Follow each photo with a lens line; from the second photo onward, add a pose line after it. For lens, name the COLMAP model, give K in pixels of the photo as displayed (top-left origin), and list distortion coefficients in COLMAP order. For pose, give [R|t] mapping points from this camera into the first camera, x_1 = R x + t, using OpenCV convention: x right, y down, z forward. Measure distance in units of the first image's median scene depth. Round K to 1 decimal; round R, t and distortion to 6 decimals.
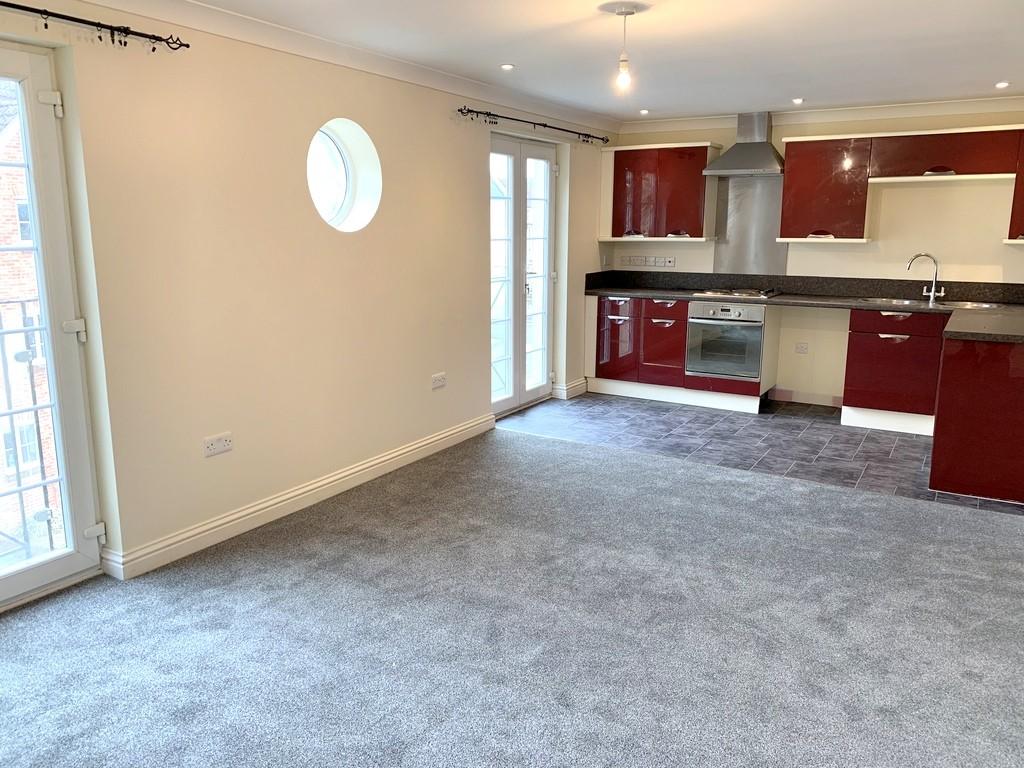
lens RADIAL K [[777.8, 0, 508.9], [0, 777.8, 370.8], [0, 0, 1]] dist [0.056647, -0.066980]
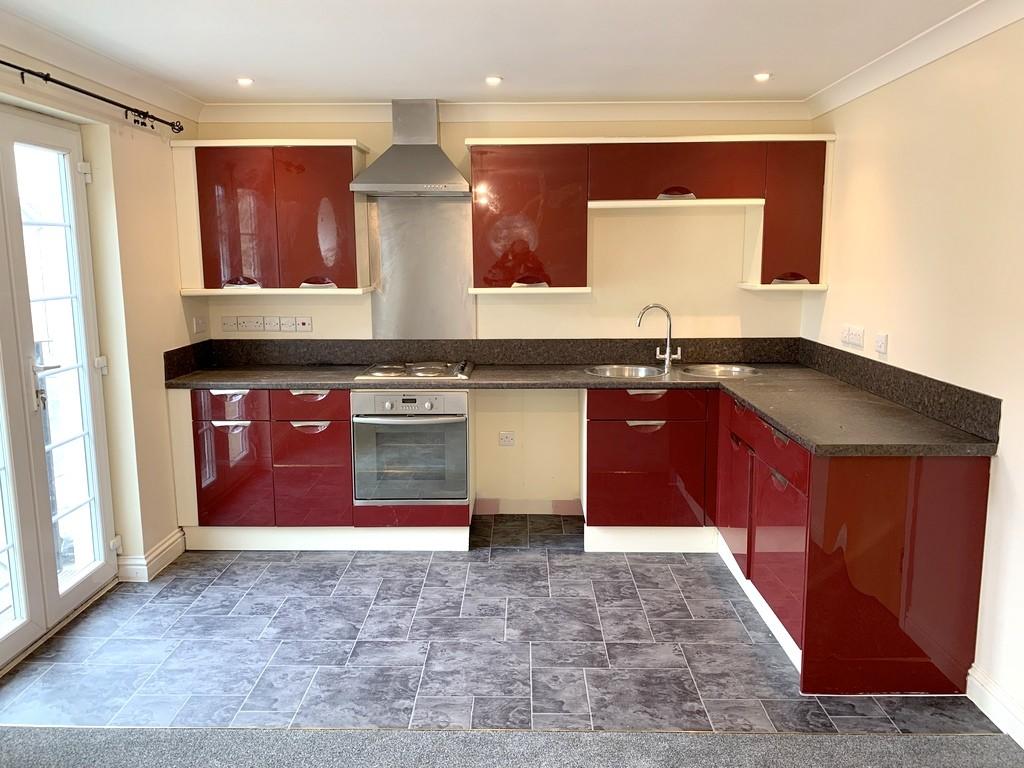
lens RADIAL K [[777.8, 0, 508.9], [0, 777.8, 370.8], [0, 0, 1]] dist [0.056647, -0.066980]
pose [[0.866307, -0.084617, 0.492293, 0.035193], [0.102057, 0.994741, -0.008613, -0.087276], [-0.488975, 0.057703, 0.870387, 0.397635]]
